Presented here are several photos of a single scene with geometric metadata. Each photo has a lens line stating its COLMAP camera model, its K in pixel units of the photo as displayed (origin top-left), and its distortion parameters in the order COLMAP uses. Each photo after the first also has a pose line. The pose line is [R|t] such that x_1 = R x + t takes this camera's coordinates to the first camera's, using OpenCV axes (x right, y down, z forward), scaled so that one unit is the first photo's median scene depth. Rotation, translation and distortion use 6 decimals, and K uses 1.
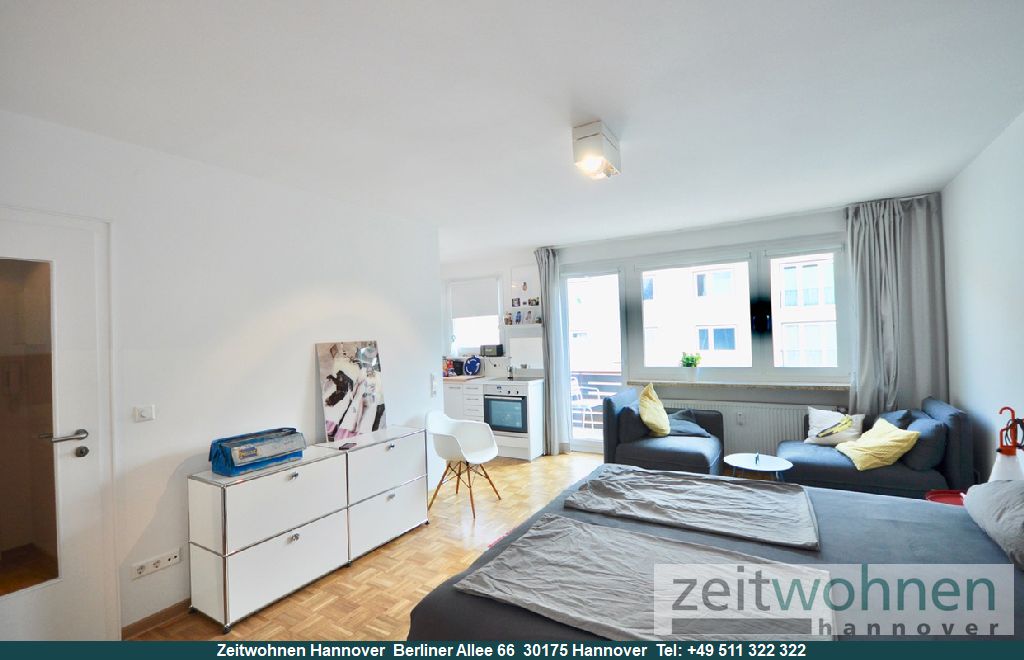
lens RADIAL K [[453.3, 0, 511.6], [0, 453.3, 334.0], [0, 0, 1]] dist [-0.002053, -0.000250]
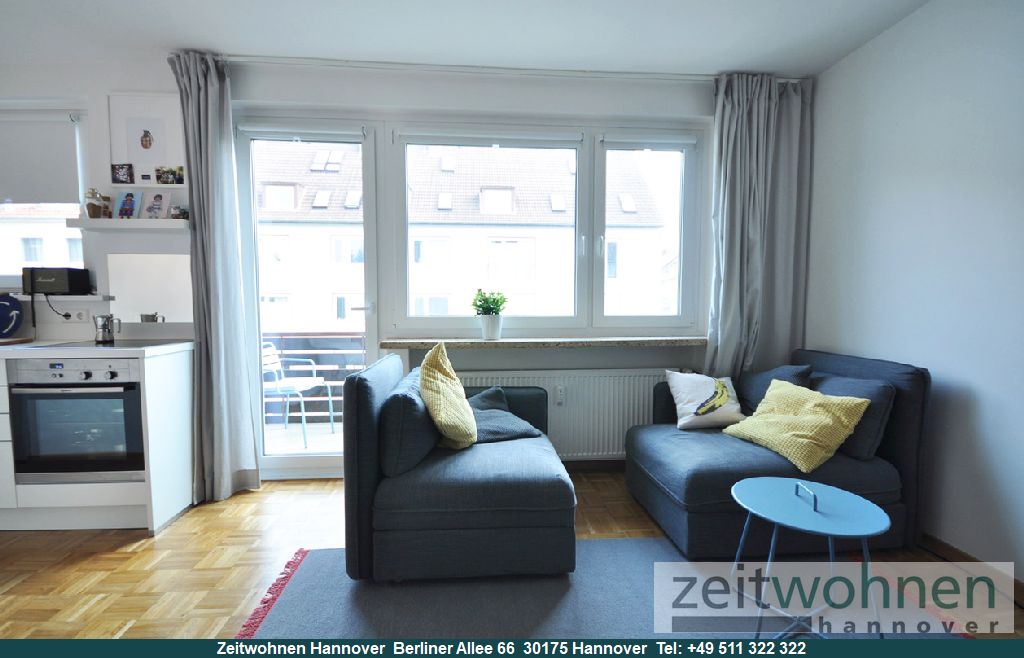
lens RADIAL K [[453.3, 0, 511.6], [0, 453.3, 333.0], [0, 0, 1]] dist [-0.002053, -0.000250]
pose [[0.811206, -0.005647, 0.584734, 0.063373], [-0.030443, 0.998190, 0.051874, 0.056446], [-0.583968, -0.059881, 0.809565, 0.438940]]
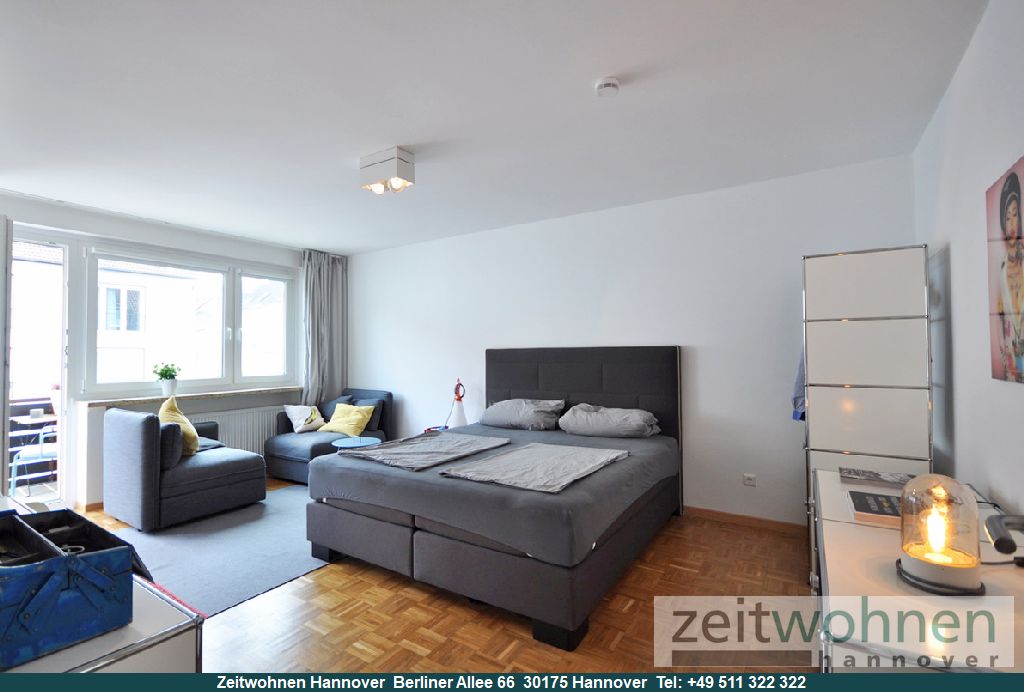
lens RADIAL K [[486.7, 0, 478.4], [0, 486.7, 342.1], [0, 0, 1]] dist [-0.000201, 0.000030]
pose [[0.068821, 0.053131, 0.996213, -0.449746], [-0.001486, 0.998585, -0.053155, 0.043412], [-0.997628, 0.002177, 0.068803, 0.288329]]
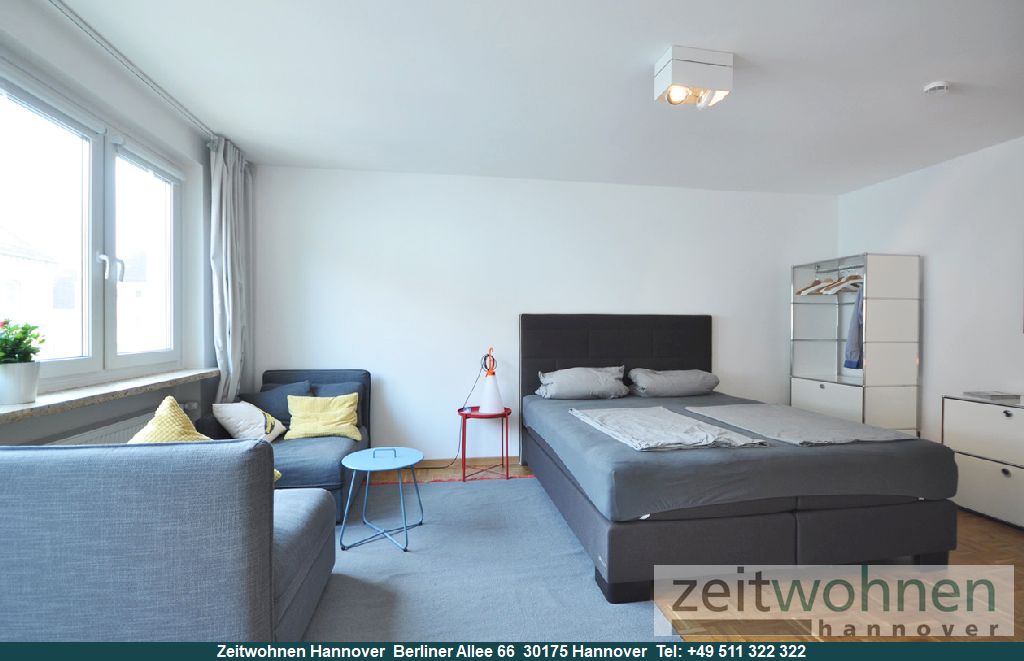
lens RADIAL K [[453.3, 0, 511.6], [0, 453.3, 334.5], [0, 0, 1]] dist [-0.002053, -0.000250]
pose [[-0.646655, 0.018526, 0.762558, -0.115640], [0.012252, 0.999828, -0.013900, 0.051740], [-0.762684, 0.000354, -0.646771, 0.810965]]
